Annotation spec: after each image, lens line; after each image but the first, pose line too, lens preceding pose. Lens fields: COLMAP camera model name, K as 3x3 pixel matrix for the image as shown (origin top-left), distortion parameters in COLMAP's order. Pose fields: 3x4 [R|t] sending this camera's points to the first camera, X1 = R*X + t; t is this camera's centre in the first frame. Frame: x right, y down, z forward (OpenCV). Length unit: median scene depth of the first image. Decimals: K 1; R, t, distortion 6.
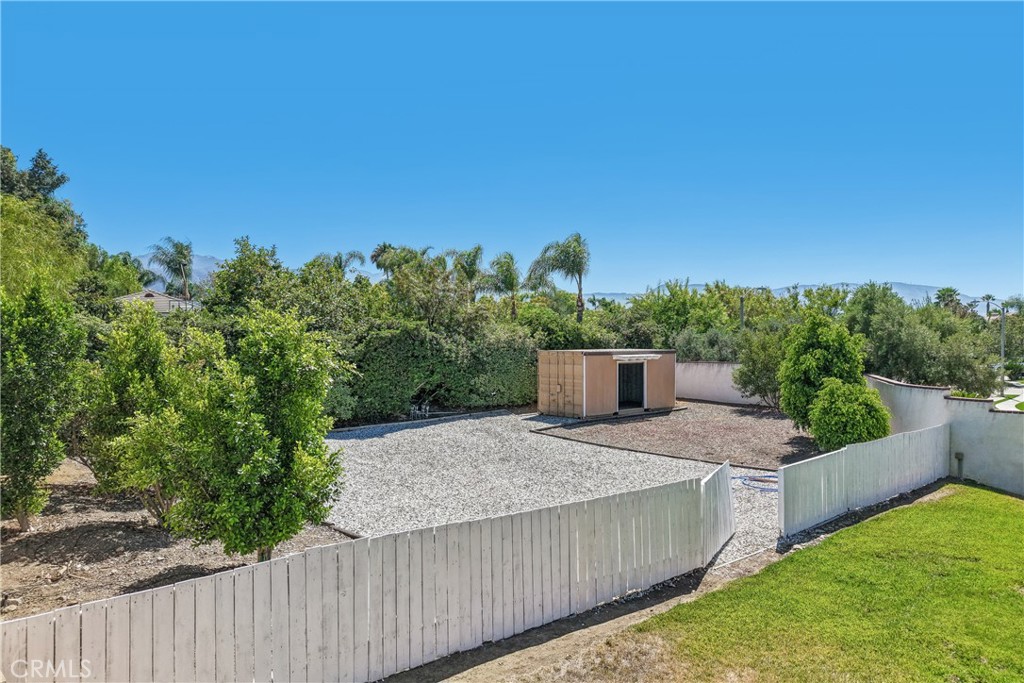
lens RADIAL K [[676.9, 0, 508.8], [0, 676.9, 348.2], [0, 0, 1]] dist [0.034534, -0.053068]
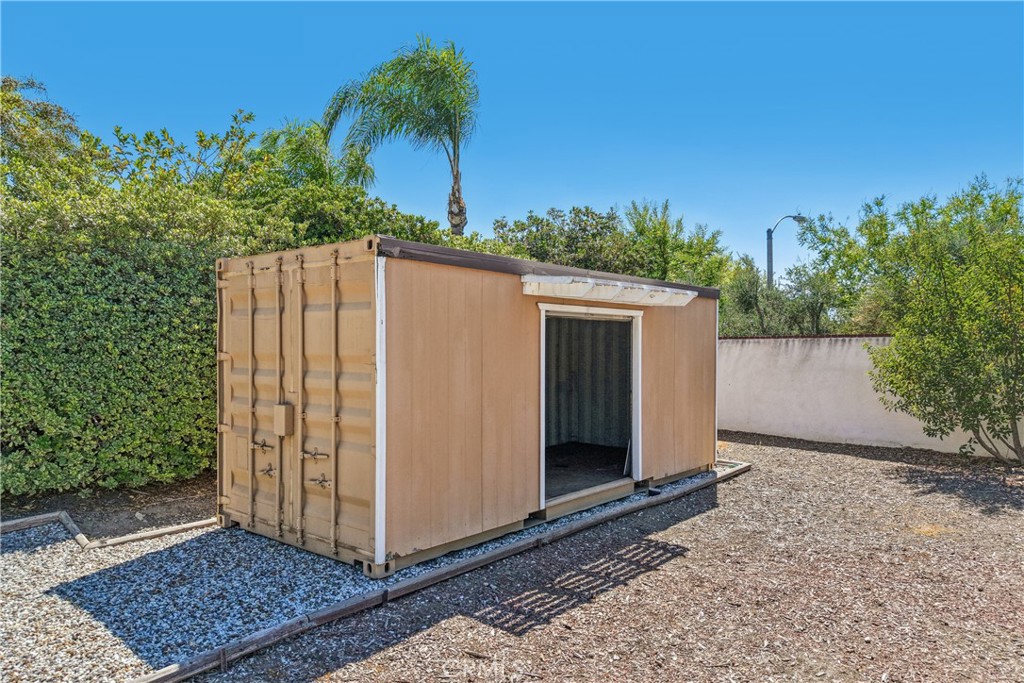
lens RADIAL K [[676.9, 0, 508.8], [0, 676.9, 348.2], [0, 0, 1]] dist [0.034534, -0.053068]
pose [[0.993564, 0.000331, 0.113271, 0.113514], [0.000761, 0.999954, -0.009591, 0.035411], [-0.113269, 0.009616, 0.993518, 0.715487]]
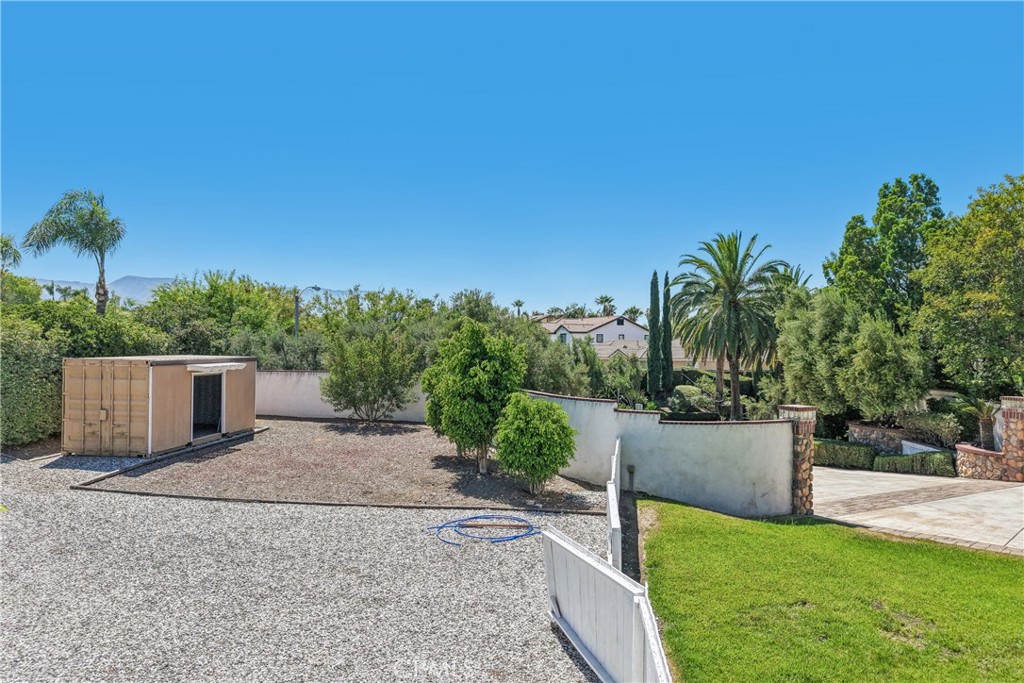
lens RADIAL K [[676.9, 0, 508.8], [0, 676.9, 348.2], [0, 0, 1]] dist [0.034534, -0.053068]
pose [[0.740951, 0.008663, 0.671504, -0.076660], [-0.008260, 0.999959, -0.003785, -0.007220], [-0.671509, -0.002742, 0.740992, 0.210727]]
